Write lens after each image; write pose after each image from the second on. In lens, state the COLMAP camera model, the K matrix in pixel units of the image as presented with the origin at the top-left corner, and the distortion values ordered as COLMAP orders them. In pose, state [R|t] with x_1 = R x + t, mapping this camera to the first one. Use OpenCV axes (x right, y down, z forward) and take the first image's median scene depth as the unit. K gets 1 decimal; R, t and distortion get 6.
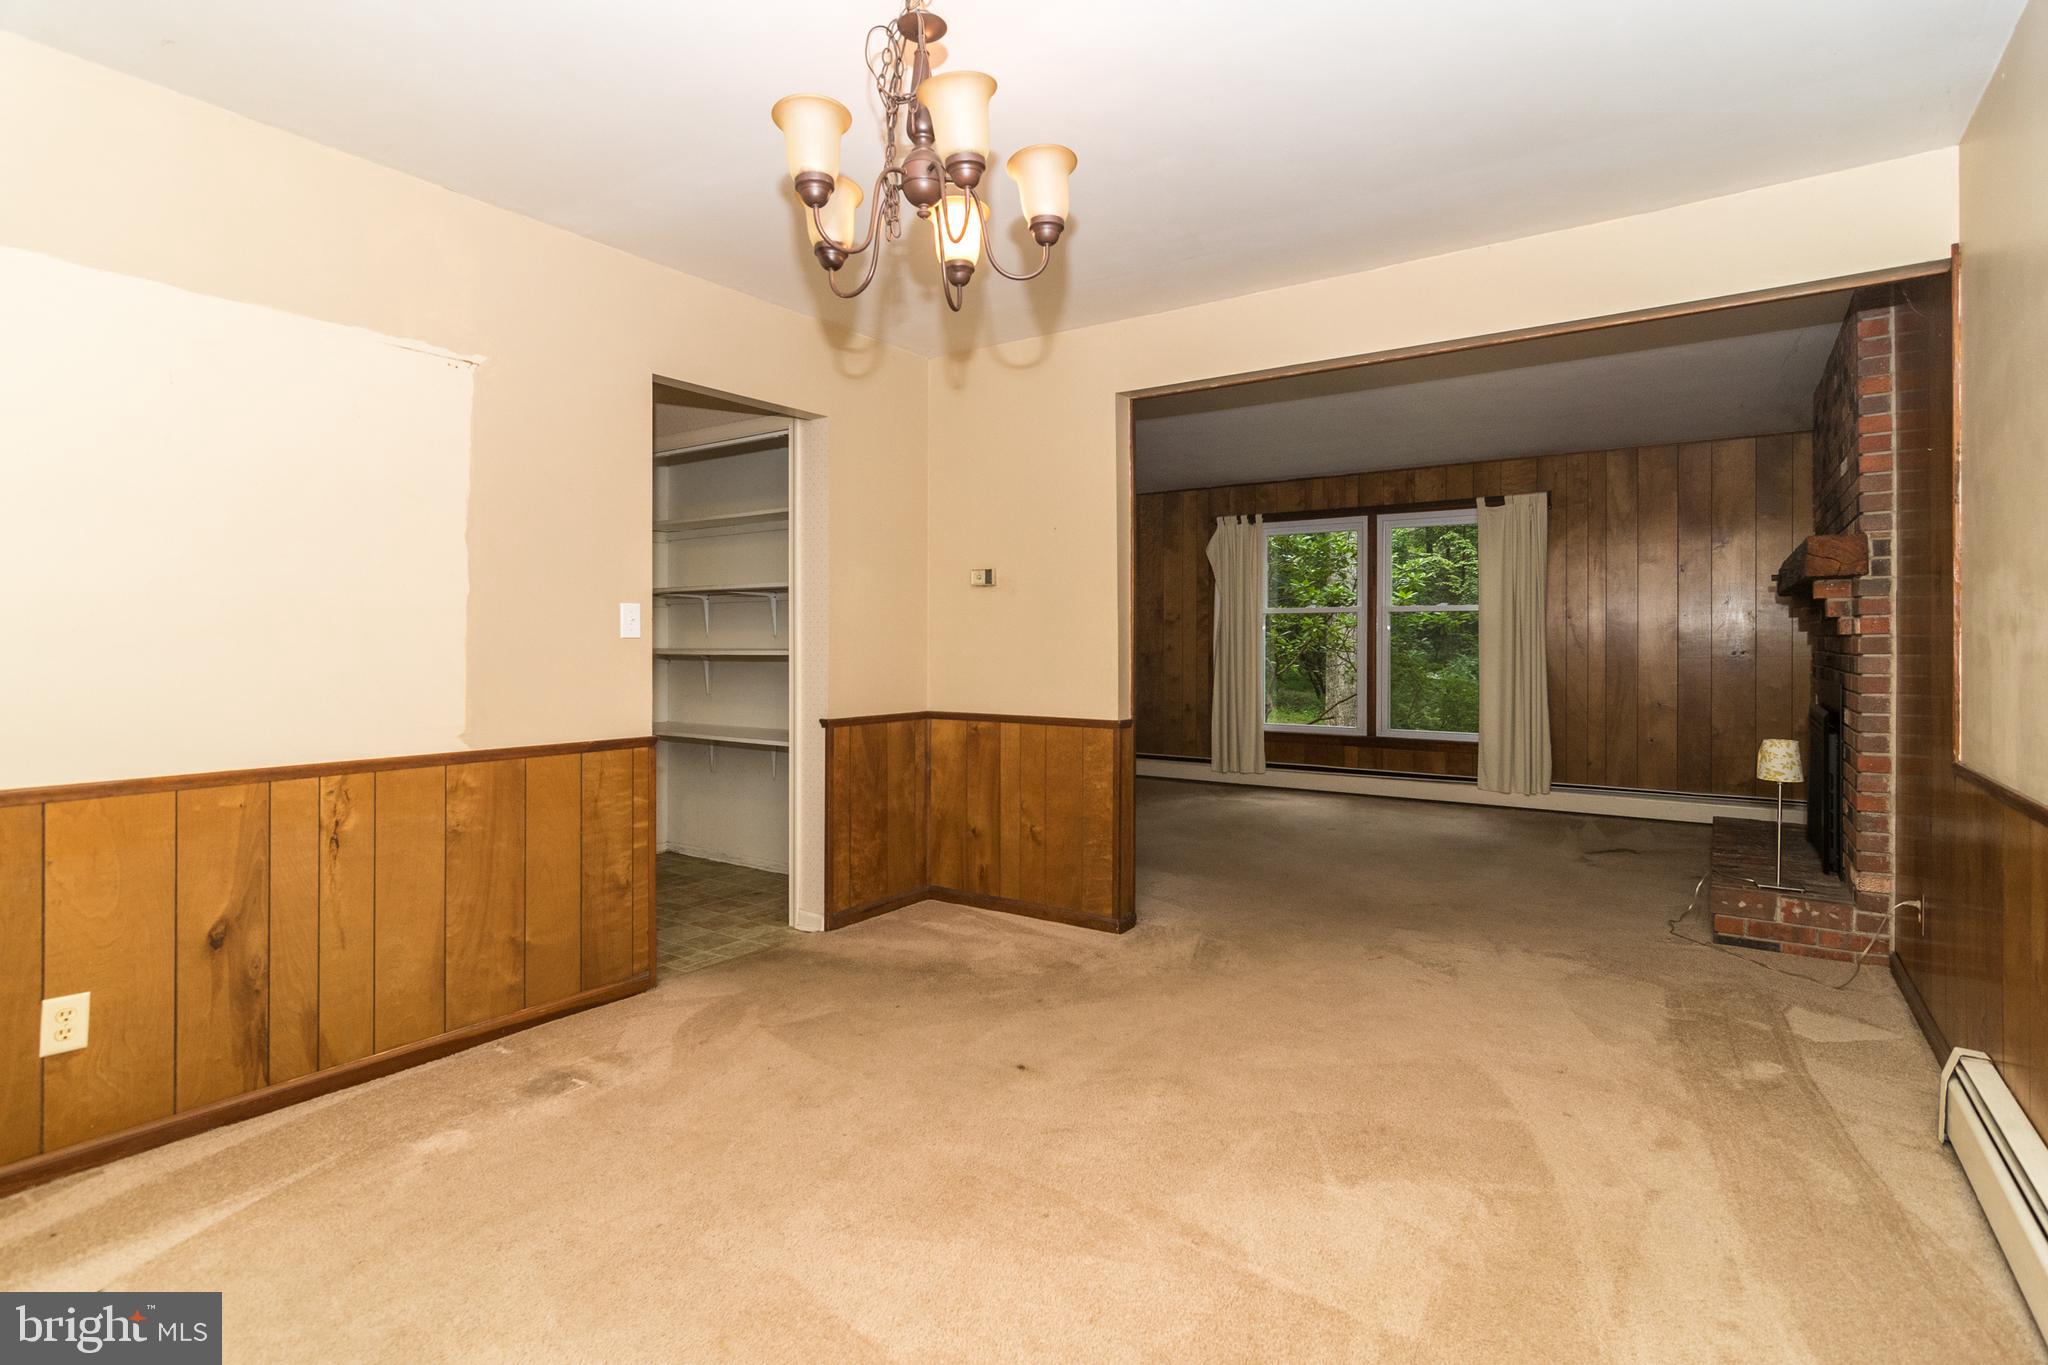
lens RADIAL K [[934.0, 0, 1023.4], [0, 934.0, 637.4], [0, 0, 1]] dist [-0.002153, -0.000553]
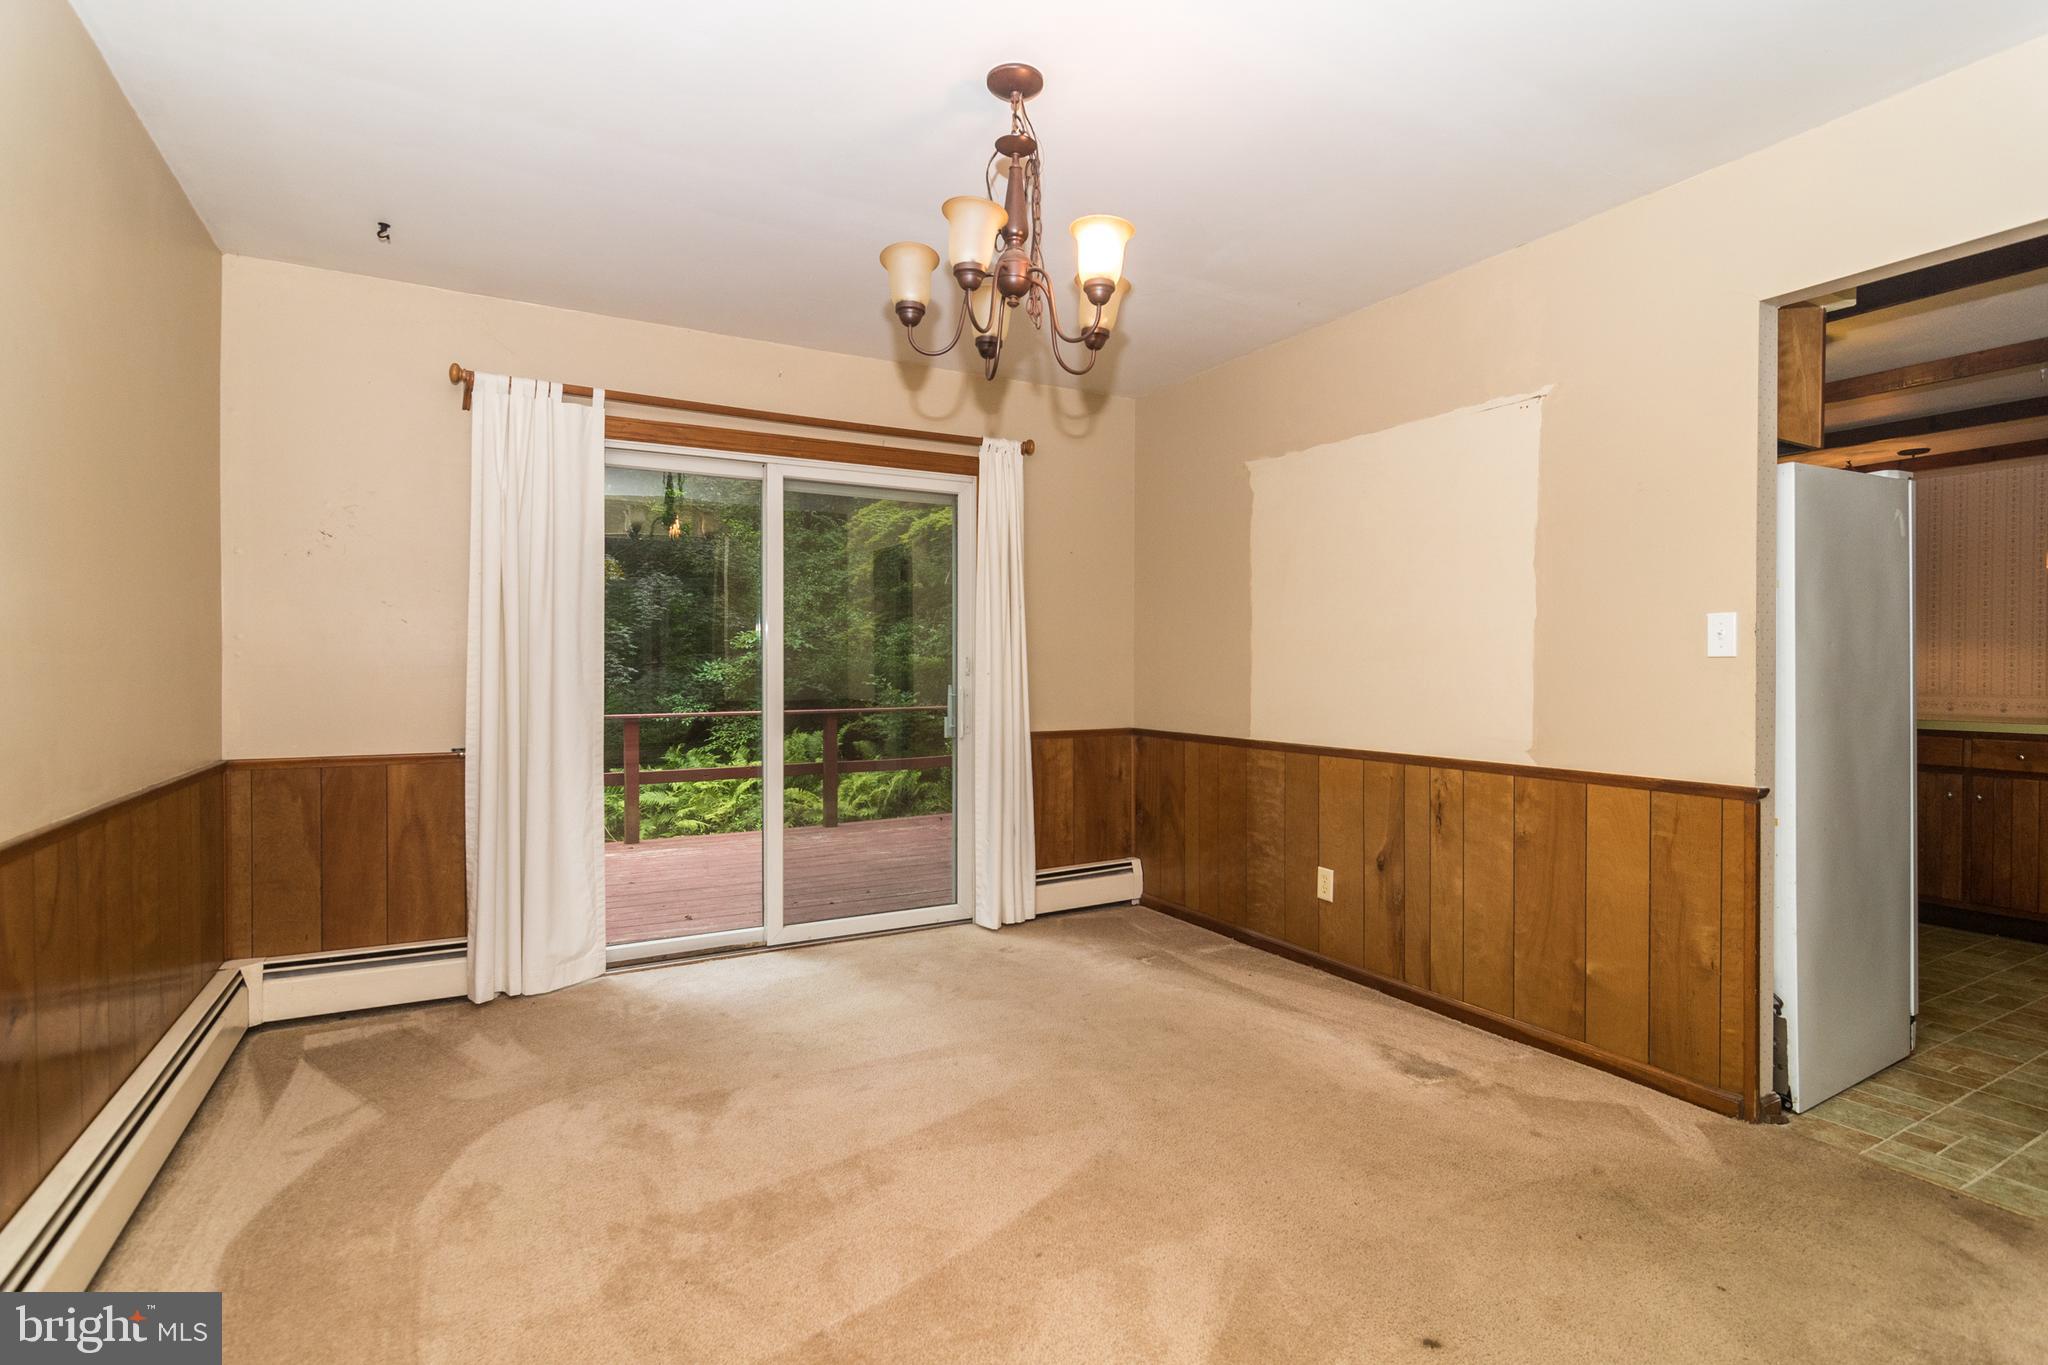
lens RADIAL K [[964.2, 0, 1024.0], [0, 964.2, 682.5], [0, 0, 1]] dist [0.002861, -0.000092]
pose [[-0.387149, 0.012566, -0.921932, 0.750256], [0.002359, 0.999917, 0.012638, 0.013457], [0.922014, 0.002718, -0.387147, 1.046707]]
